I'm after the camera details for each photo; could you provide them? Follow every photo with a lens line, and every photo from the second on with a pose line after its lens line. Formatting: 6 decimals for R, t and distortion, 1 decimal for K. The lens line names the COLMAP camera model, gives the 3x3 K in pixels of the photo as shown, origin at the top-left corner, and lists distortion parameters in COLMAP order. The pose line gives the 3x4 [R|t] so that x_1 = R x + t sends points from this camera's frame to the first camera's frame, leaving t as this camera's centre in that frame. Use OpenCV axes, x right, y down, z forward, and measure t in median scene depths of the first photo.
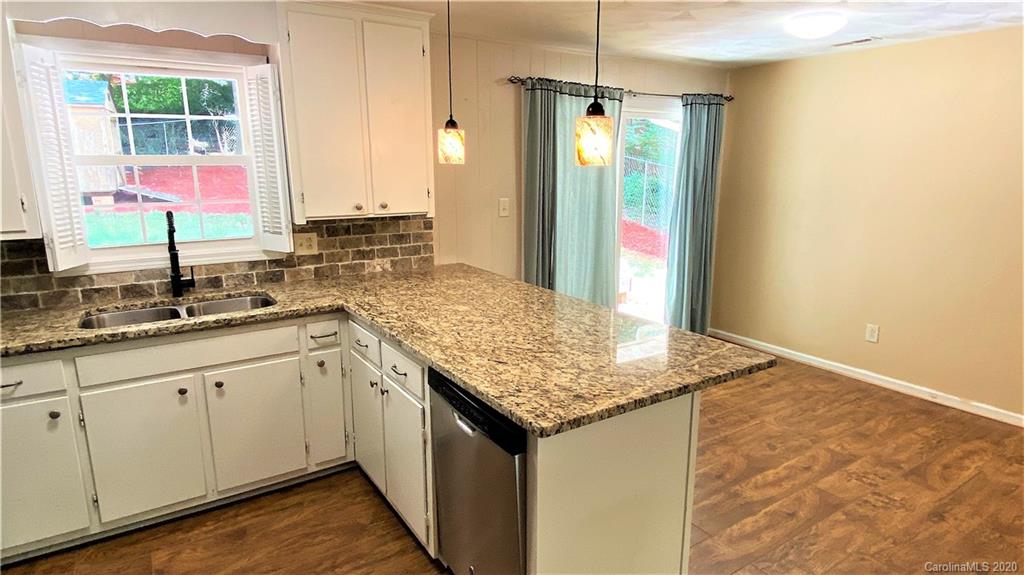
lens RADIAL K [[570.4, 0, 515.7], [0, 570.4, 290.5], [0, 0, 1]] dist [0.081086, -0.086393]
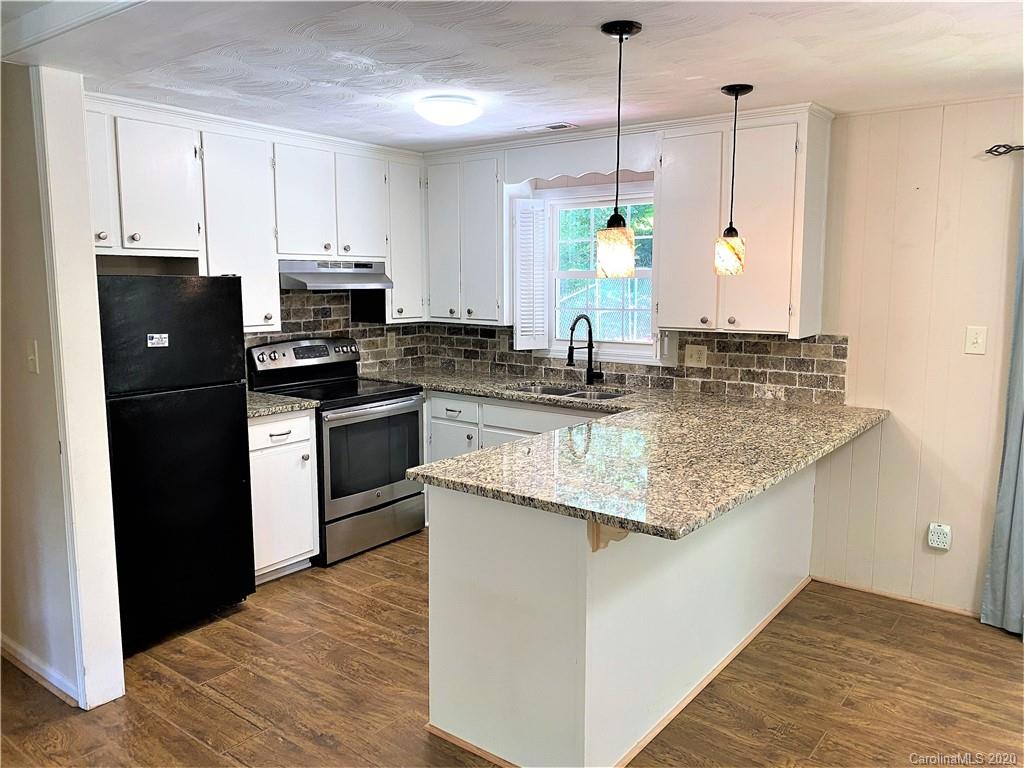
lens RADIAL K [[782.2, 0, 510.8], [0, 782.2, 380.8], [0, 0, 1]] dist [0.079650, -0.108710]
pose [[0.324765, 0.126086, -0.937353, 0.955665], [-0.205273, 0.976847, 0.060278, -0.065922], [0.923250, 0.172837, 0.343128, 0.299185]]
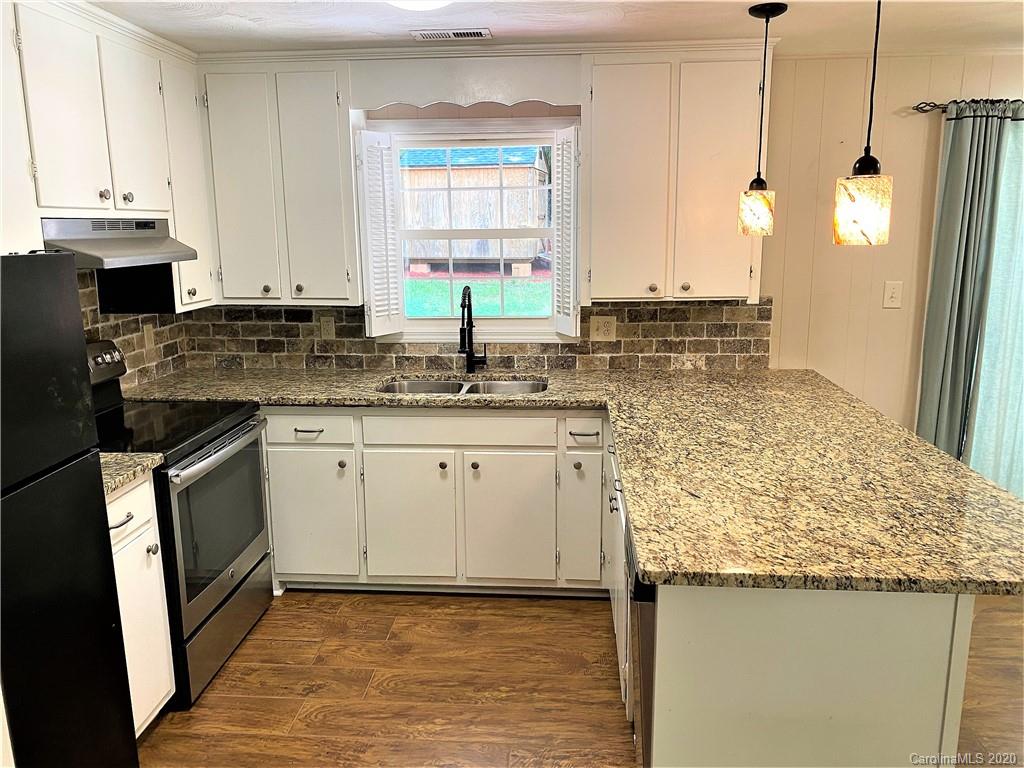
lens RADIAL K [[782.2, 0, 510.8], [0, 782.2, 380.8], [0, 0, 1]] dist [0.079650, -0.108710]
pose [[0.789223, 0.112492, -0.603716, 0.287906], [-0.122987, 0.992116, 0.024086, -0.017149], [0.601666, 0.055240, 0.796835, -0.012627]]
